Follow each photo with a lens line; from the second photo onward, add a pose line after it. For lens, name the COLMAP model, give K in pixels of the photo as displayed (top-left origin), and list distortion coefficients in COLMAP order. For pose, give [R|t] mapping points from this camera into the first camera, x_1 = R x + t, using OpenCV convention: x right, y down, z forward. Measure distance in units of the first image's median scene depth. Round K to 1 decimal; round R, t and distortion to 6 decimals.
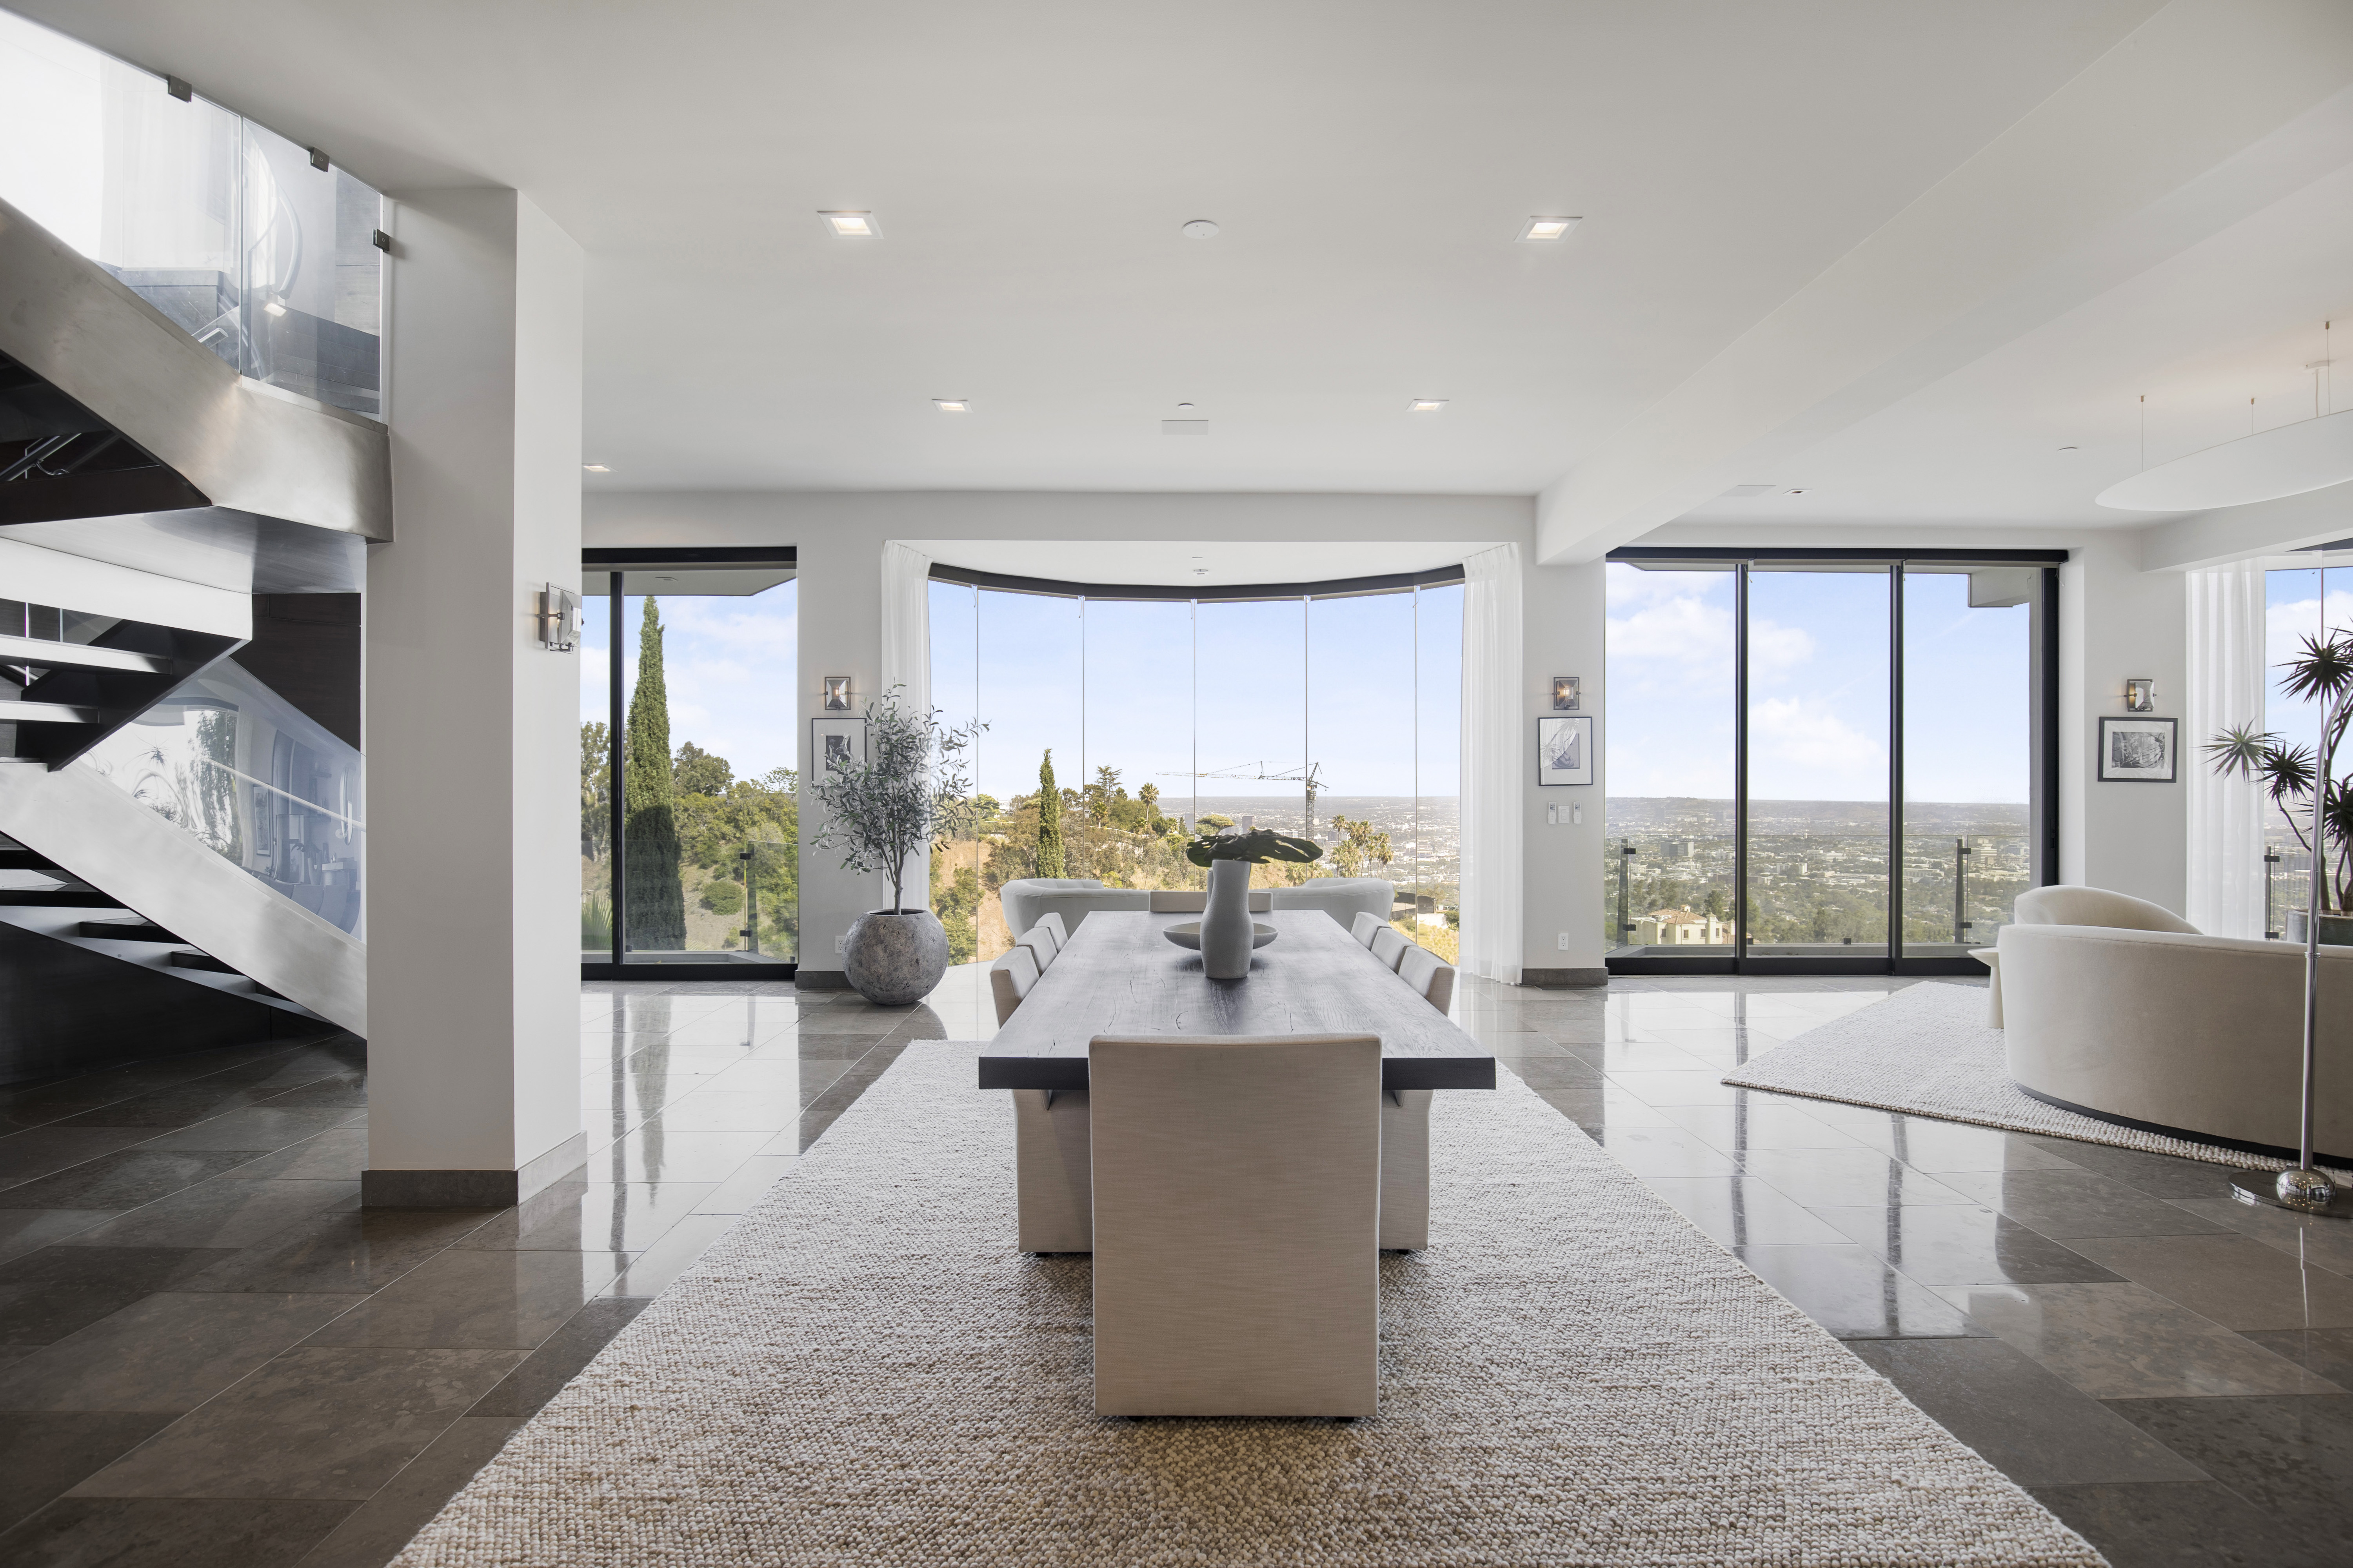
lens RADIAL K [[1161.4, 0, 1164.2], [0, 1161.4, 788.4], [0, 0, 1]] dist [-0.023716, 0.004584]
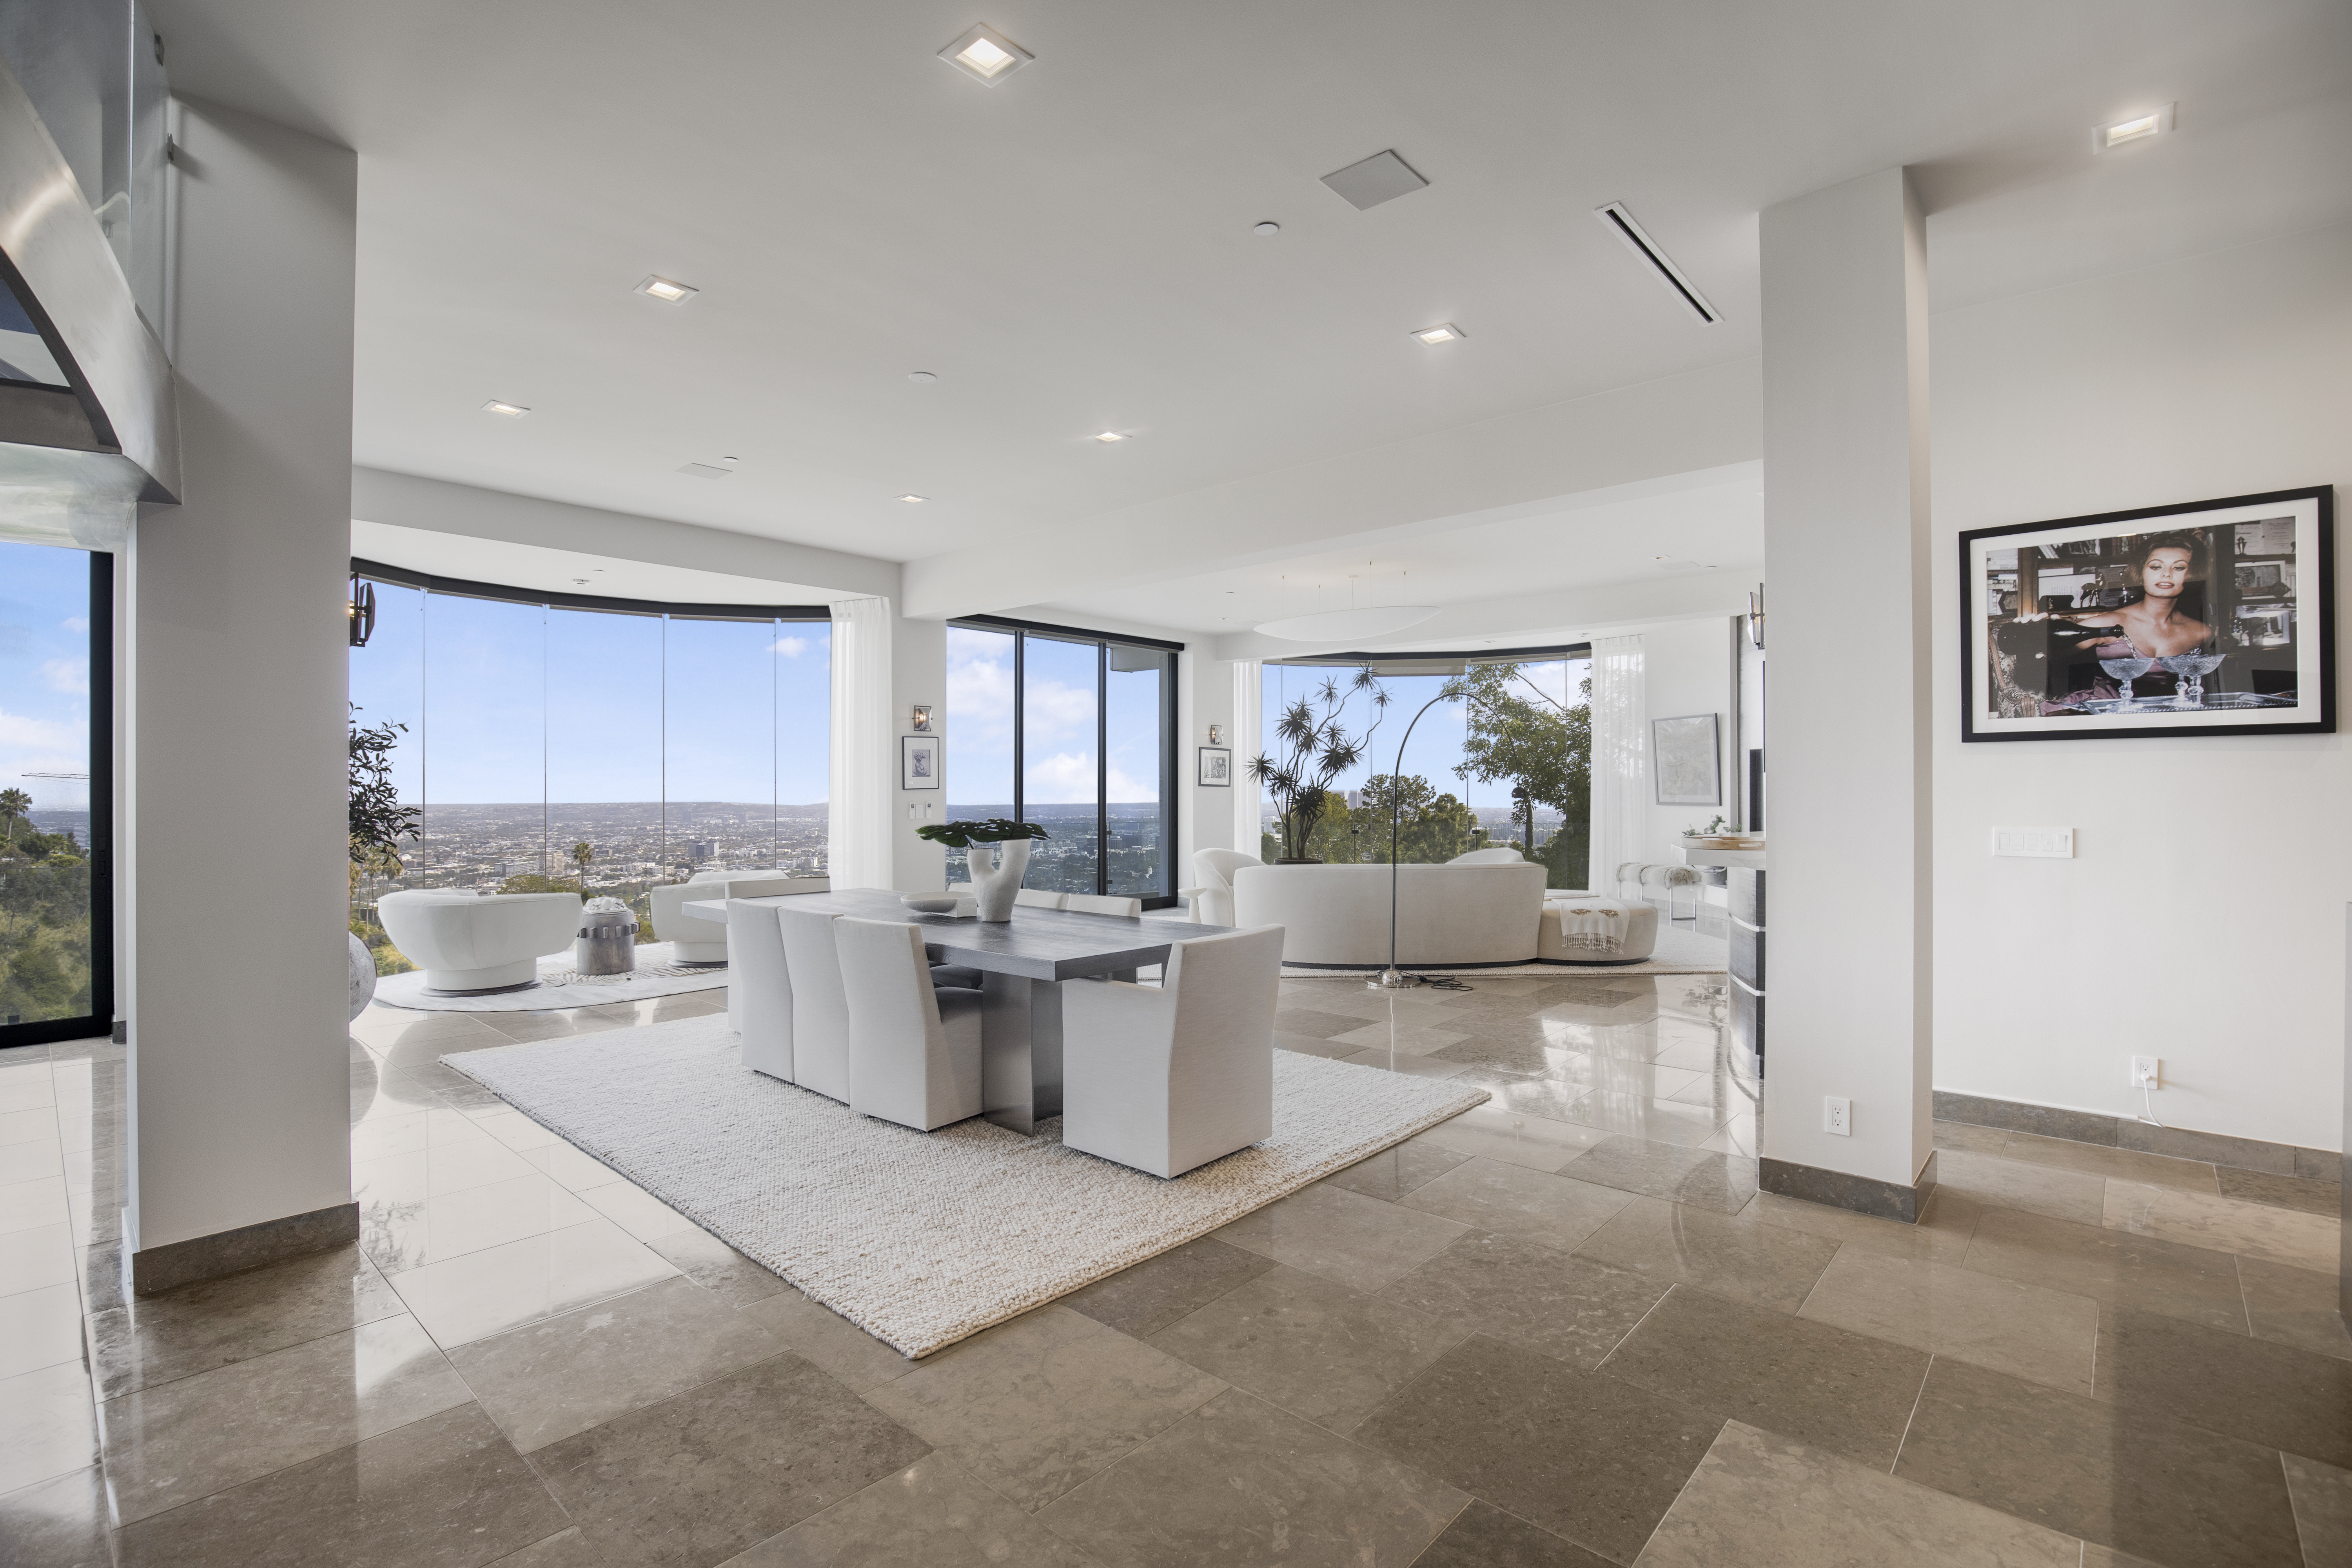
lens RADIAL K [[1100.9, 0, 1166.3], [0, 1100.9, 783.3], [0, 0, 1]] dist [-0.031828, 0.006036]
pose [[0.676758, 0.002497, 0.736201, -0.378662], [0.003961, 0.999967, -0.007032, 0.000574], [-0.736195, 0.007675, 0.676726, -0.039449]]
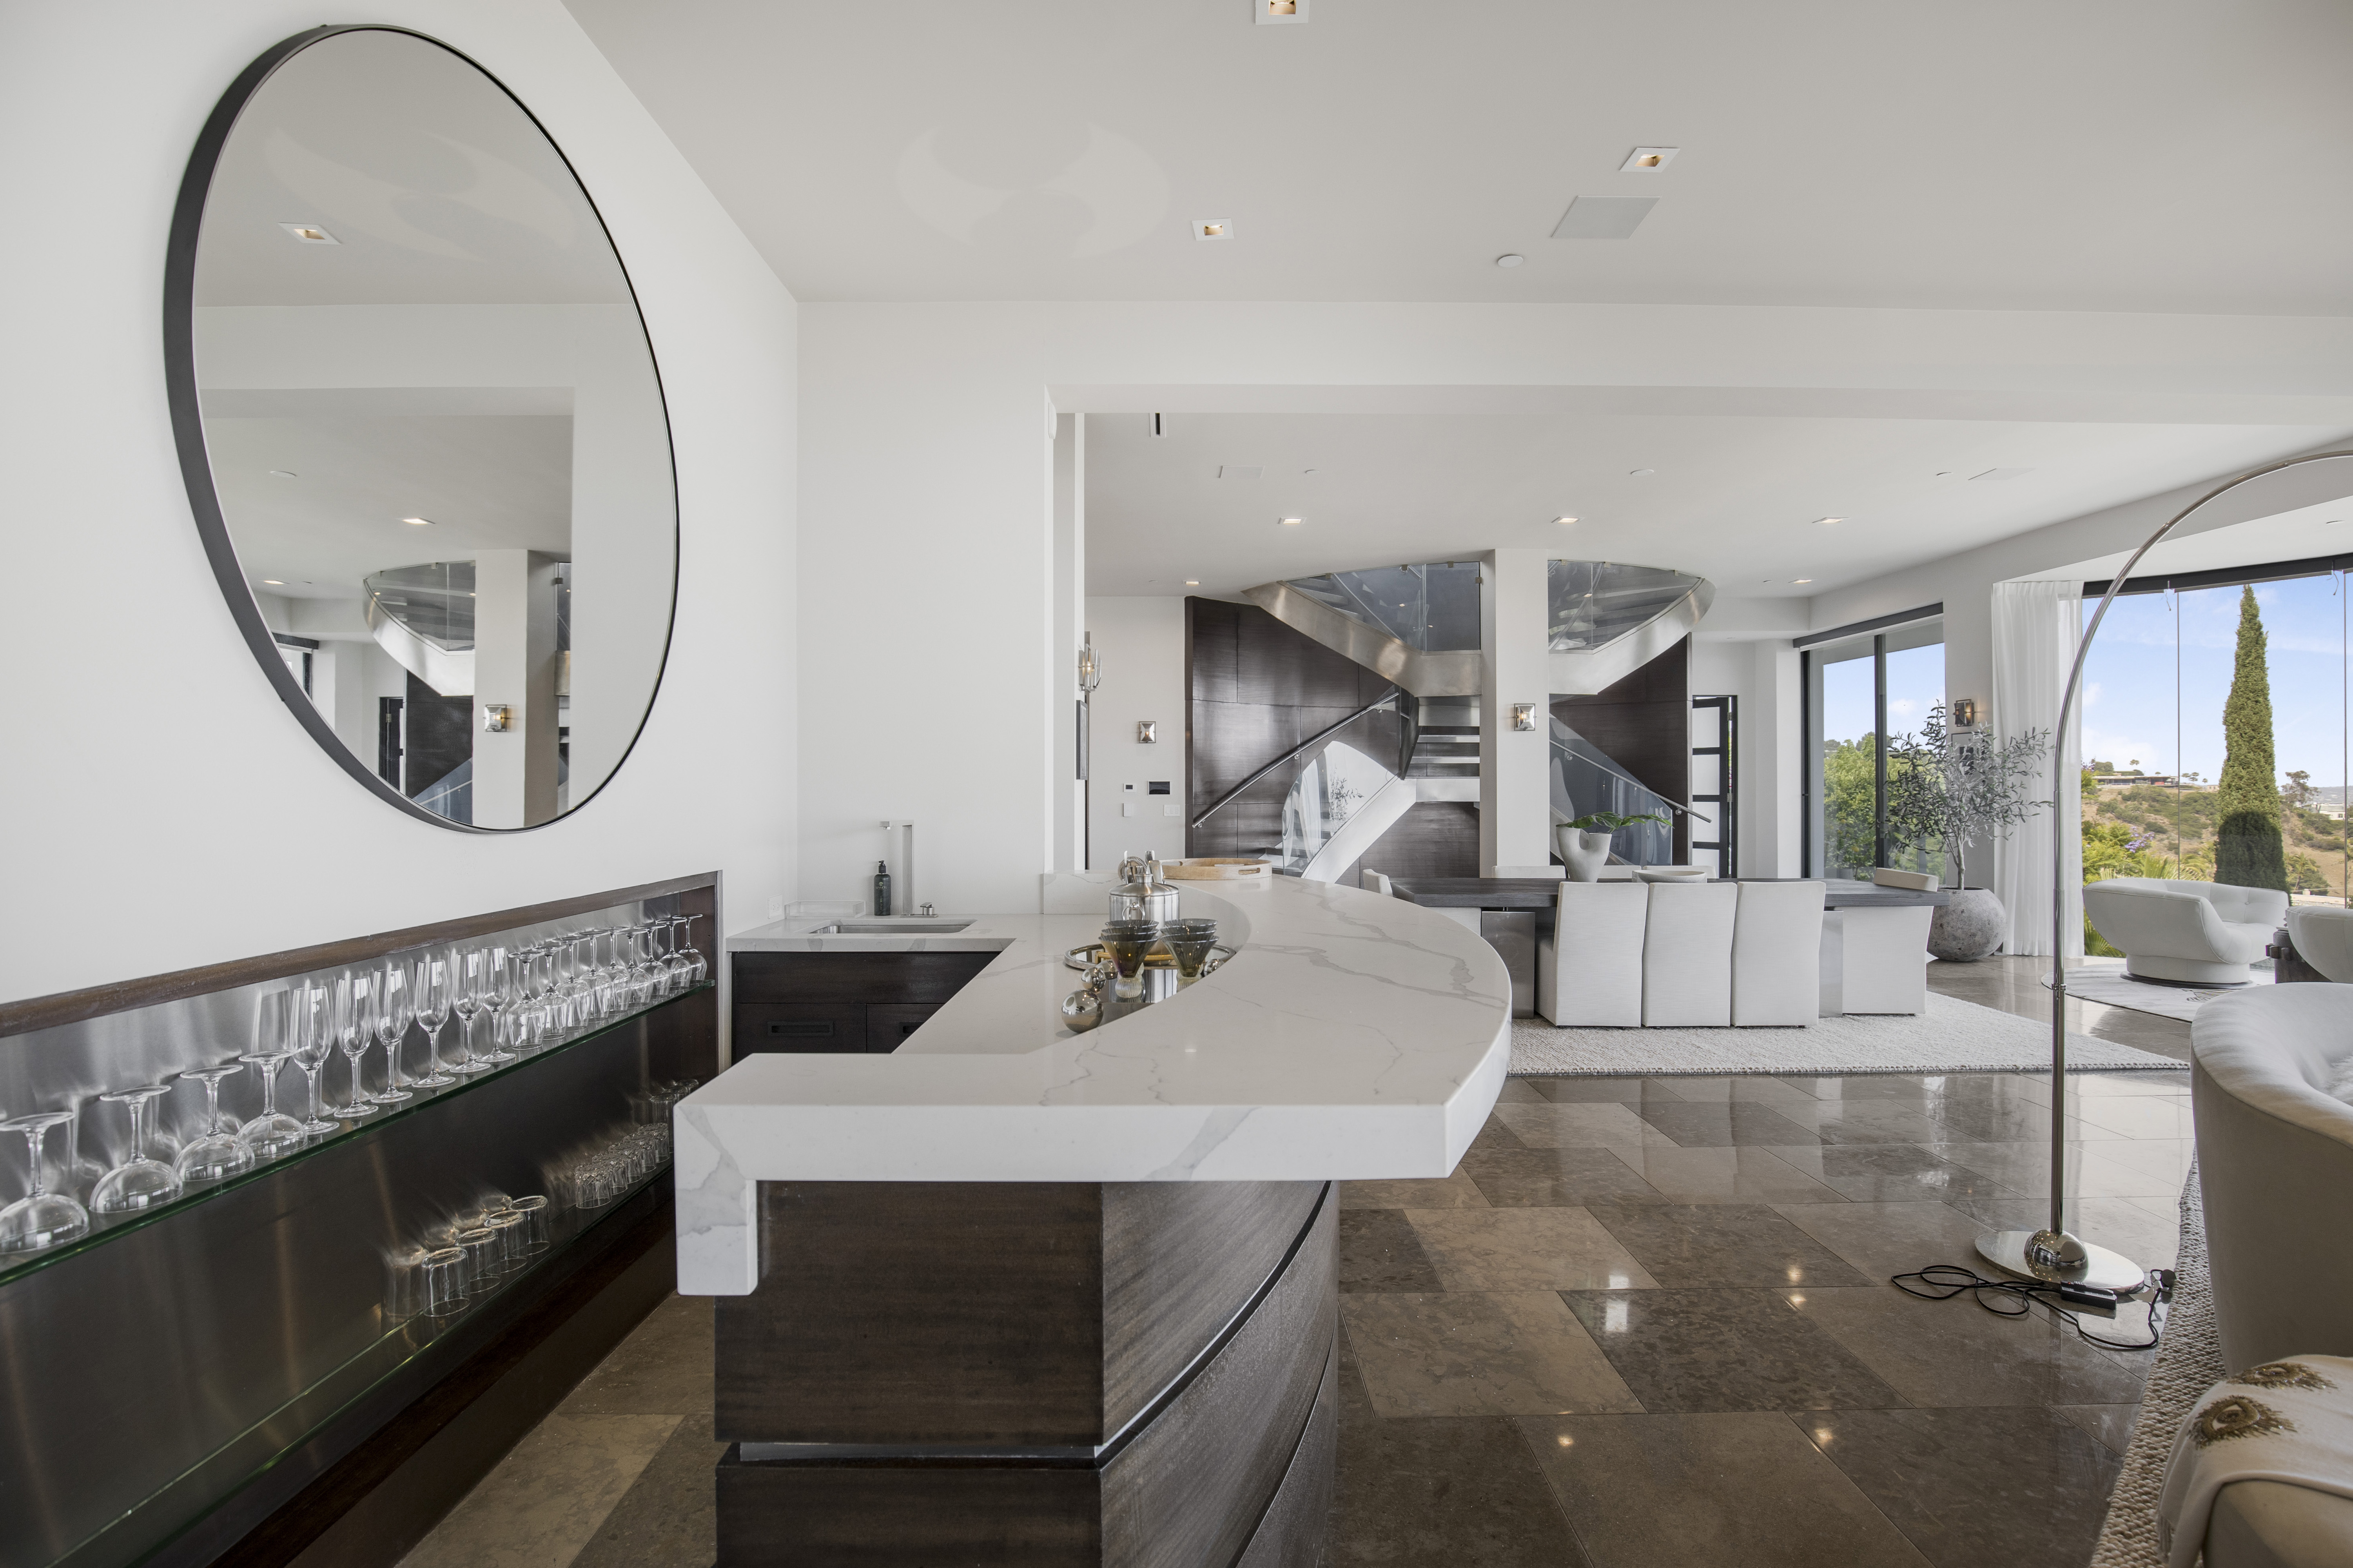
lens RADIAL K [[1101.4, 0, 1184.3], [0, 1101.4, 788.0], [0, 0, 1]] dist [-0.031828, 0.006036]
pose [[-0.001495, 0.002415, -0.999996, 0.883586], [-0.000542, 0.999997, 0.002416, -0.002994], [0.999999, 0.000546, -0.001494, 0.161591]]
